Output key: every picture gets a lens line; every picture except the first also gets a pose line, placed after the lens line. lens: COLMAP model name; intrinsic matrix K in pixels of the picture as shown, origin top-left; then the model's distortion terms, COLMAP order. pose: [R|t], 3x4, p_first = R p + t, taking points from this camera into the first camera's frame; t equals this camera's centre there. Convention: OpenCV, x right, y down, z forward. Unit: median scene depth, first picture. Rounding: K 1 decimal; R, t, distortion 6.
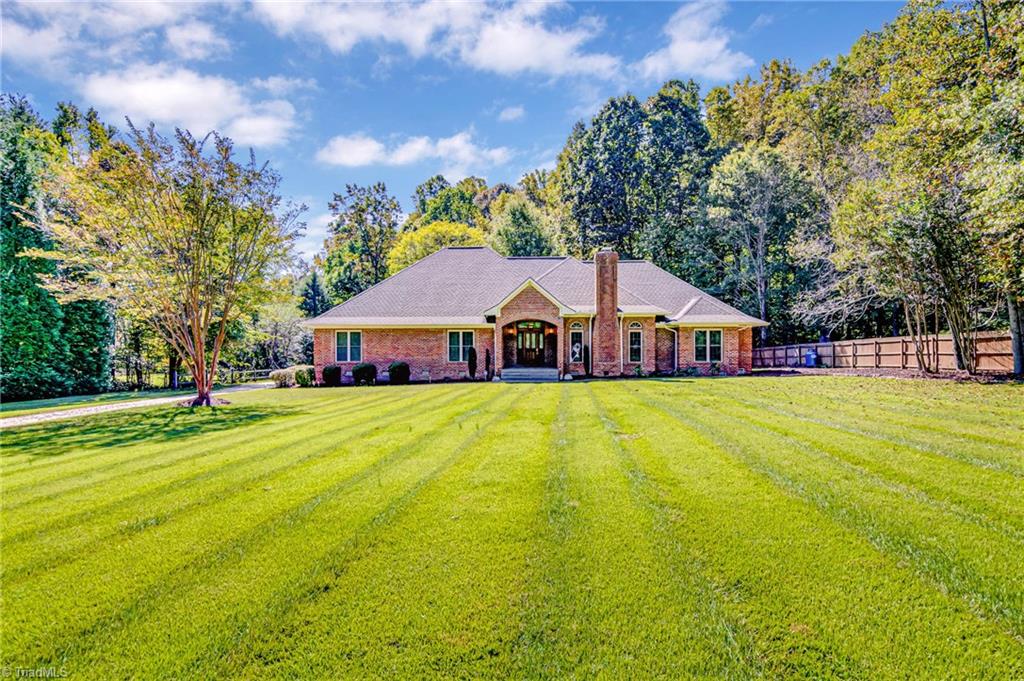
lens RADIAL K [[538.7, 0, 512.7], [0, 538.7, 339.7], [0, 0, 1]] dist [0.021215, -0.018598]
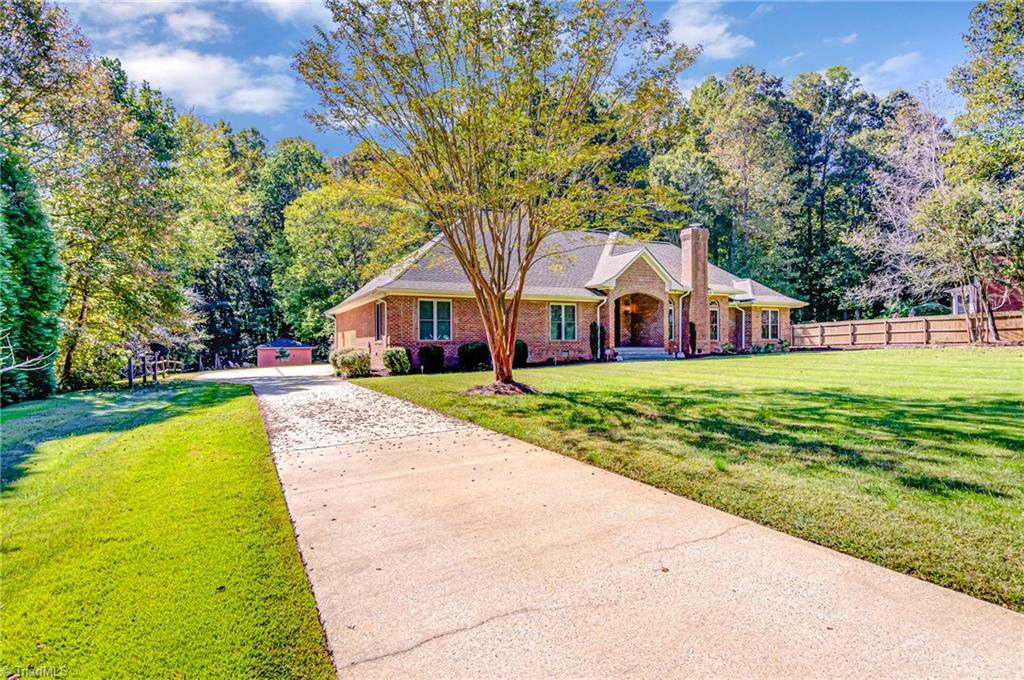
lens RADIAL K [[538.7, 0, 508.8], [0, 538.7, 336.0], [0, 0, 1]] dist [0.021215, -0.018598]
pose [[0.878689, 0.003522, 0.477381, -0.579368], [-0.003337, 0.999994, -0.001235, 0.035214], [-0.477382, -0.000508, 0.878696, 0.289933]]
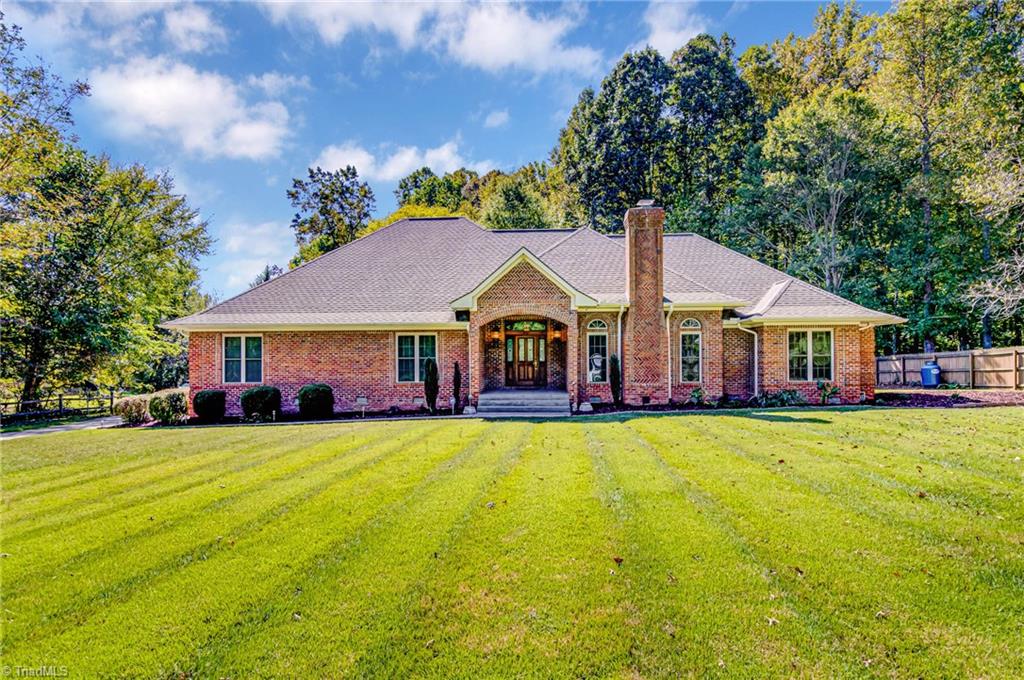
lens RADIAL K [[538.7, 0, 513.5], [0, 538.7, 349.5], [0, 0, 1]] dist [0.021215, -0.018598]
pose [[0.999993, -0.003773, 0.000608, 0.018578], [0.003779, 0.999939, -0.010363, 0.008729], [-0.000569, 0.010365, 0.999946, 0.358434]]
